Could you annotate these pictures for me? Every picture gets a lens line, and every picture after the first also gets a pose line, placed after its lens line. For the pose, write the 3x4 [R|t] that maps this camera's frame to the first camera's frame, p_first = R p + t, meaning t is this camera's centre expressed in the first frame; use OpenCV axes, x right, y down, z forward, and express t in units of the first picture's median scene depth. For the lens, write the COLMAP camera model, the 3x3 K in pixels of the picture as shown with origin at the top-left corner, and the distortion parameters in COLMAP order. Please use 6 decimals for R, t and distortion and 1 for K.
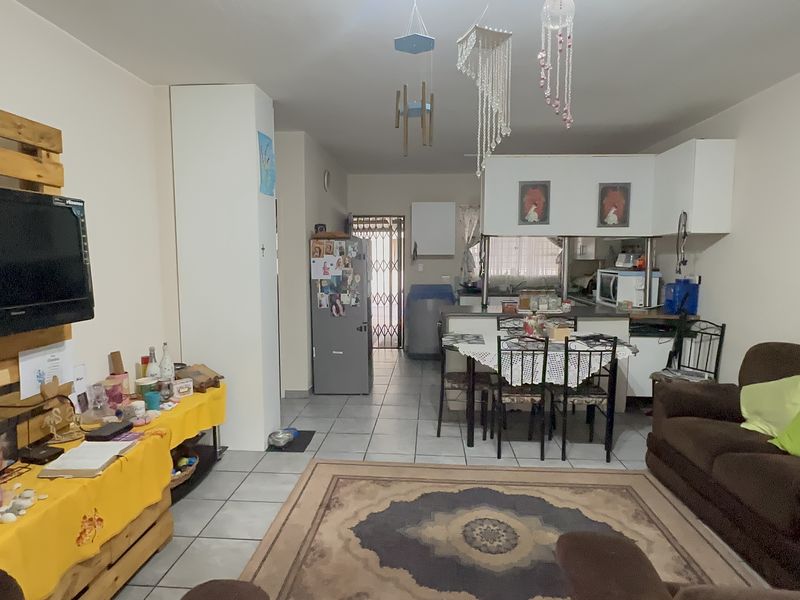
lens RADIAL K [[465.3, 0, 400.0], [0, 465.3, 300.0], [0, 0, 1]] dist [0.000619, 0.000233]
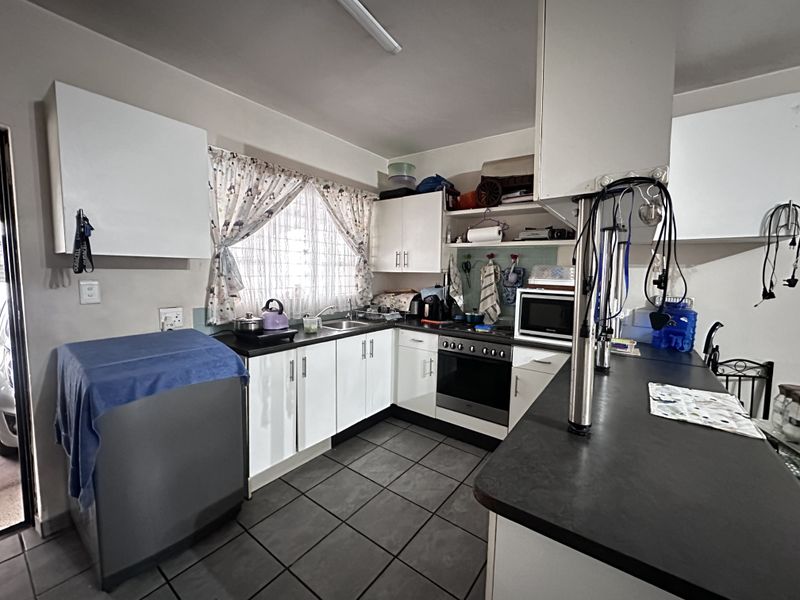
lens RADIAL K [[328.5, 0, 400.0], [0, 328.5, 300.0], [0, 0, 1]] dist [-0.001239, -0.000124]
pose [[0.537127, -0.073486, 0.840294, -0.069735], [0.062584, 0.996924, 0.047179, -0.110387], [-0.841176, 0.027248, 0.540074, 1.199326]]
